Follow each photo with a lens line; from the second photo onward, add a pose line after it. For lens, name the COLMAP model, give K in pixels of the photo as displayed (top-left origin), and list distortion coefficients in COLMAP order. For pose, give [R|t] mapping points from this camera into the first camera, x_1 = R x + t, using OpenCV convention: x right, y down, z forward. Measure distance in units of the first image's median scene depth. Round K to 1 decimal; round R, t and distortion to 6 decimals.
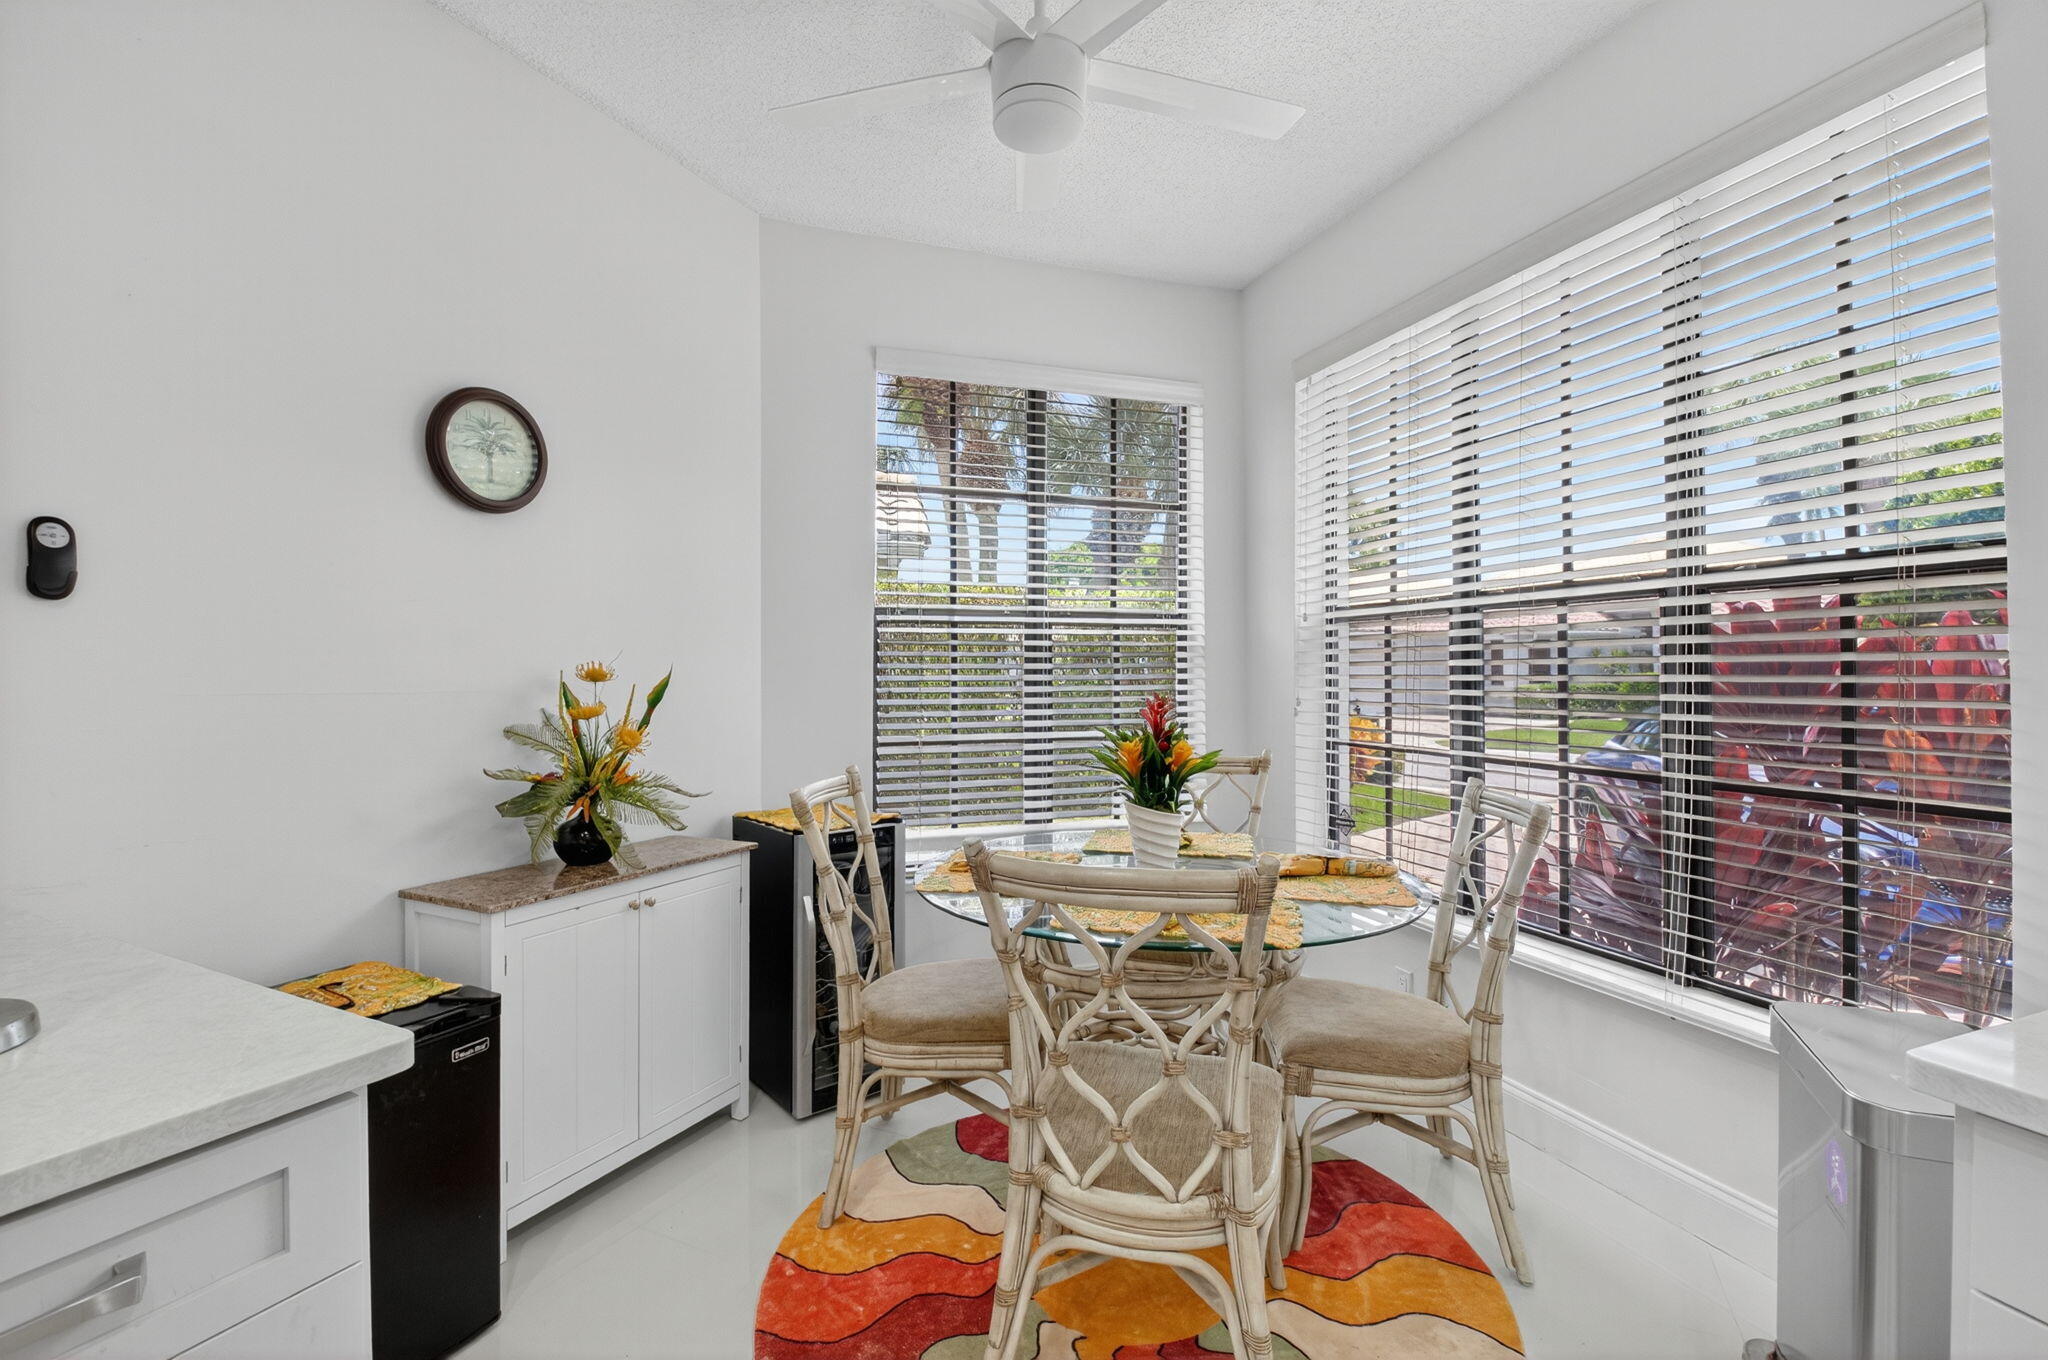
lens RADIAL K [[934.4, 0, 1024.0], [0, 934.4, 680.0], [0, 0, 1]] dist [-0.001136, -0.000286]
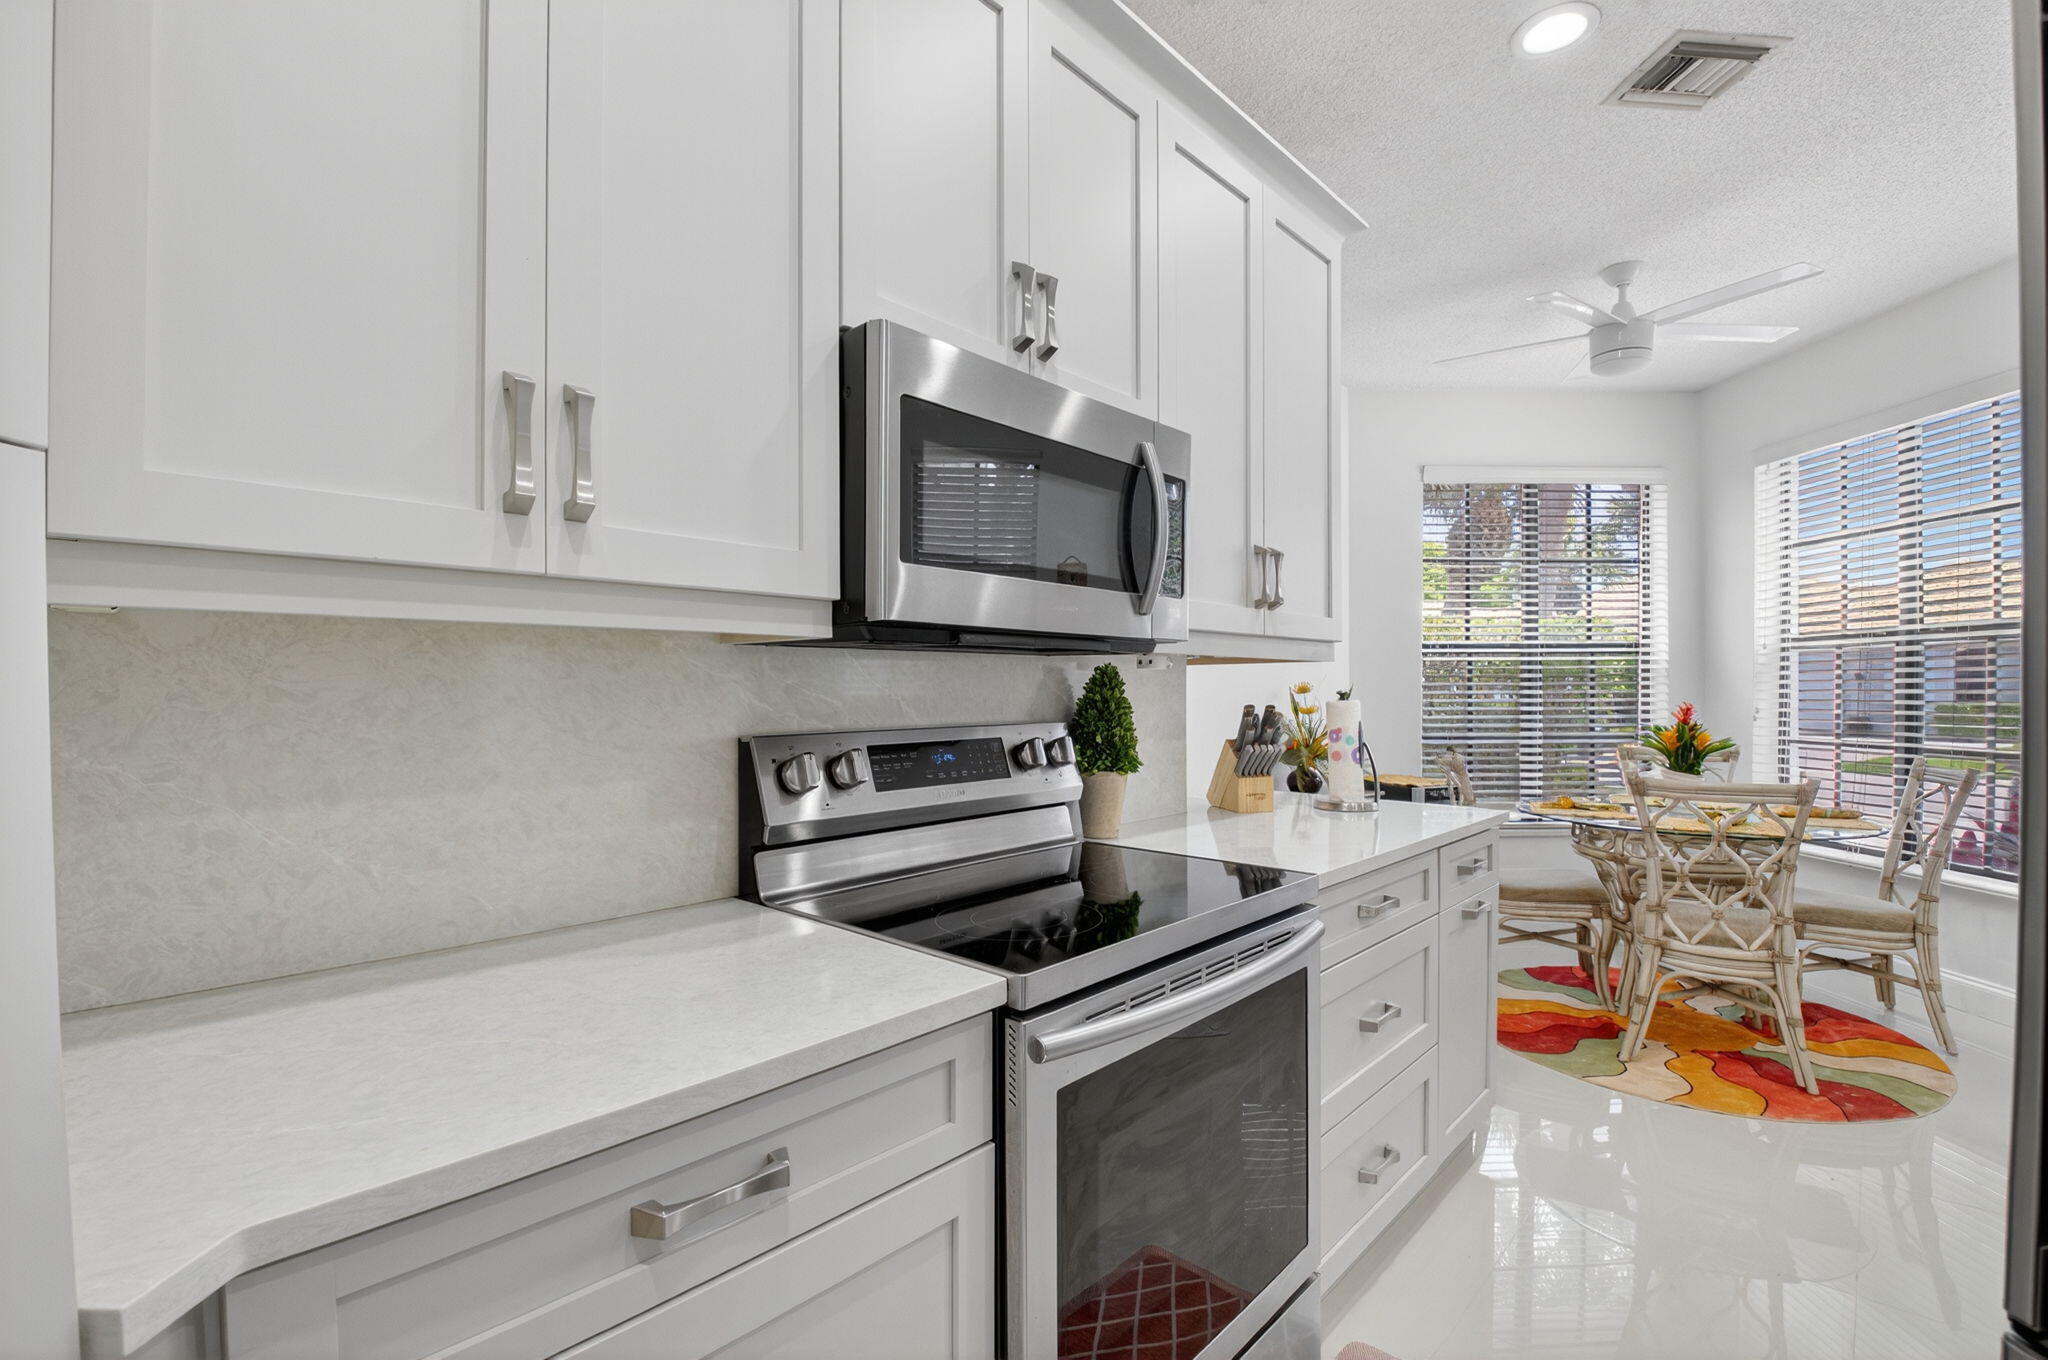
lens RADIAL K [[915.6, 0, 1051.5], [0, 915.6, 690.7], [0, 0, 1]] dist [0.000057, -0.016245]
pose [[0.956539, -0.000386, -0.291606, -0.385299], [-0.000771, 0.999992, -0.003852, 0.002257], [0.291605, 0.003909, 0.956531, -0.721610]]
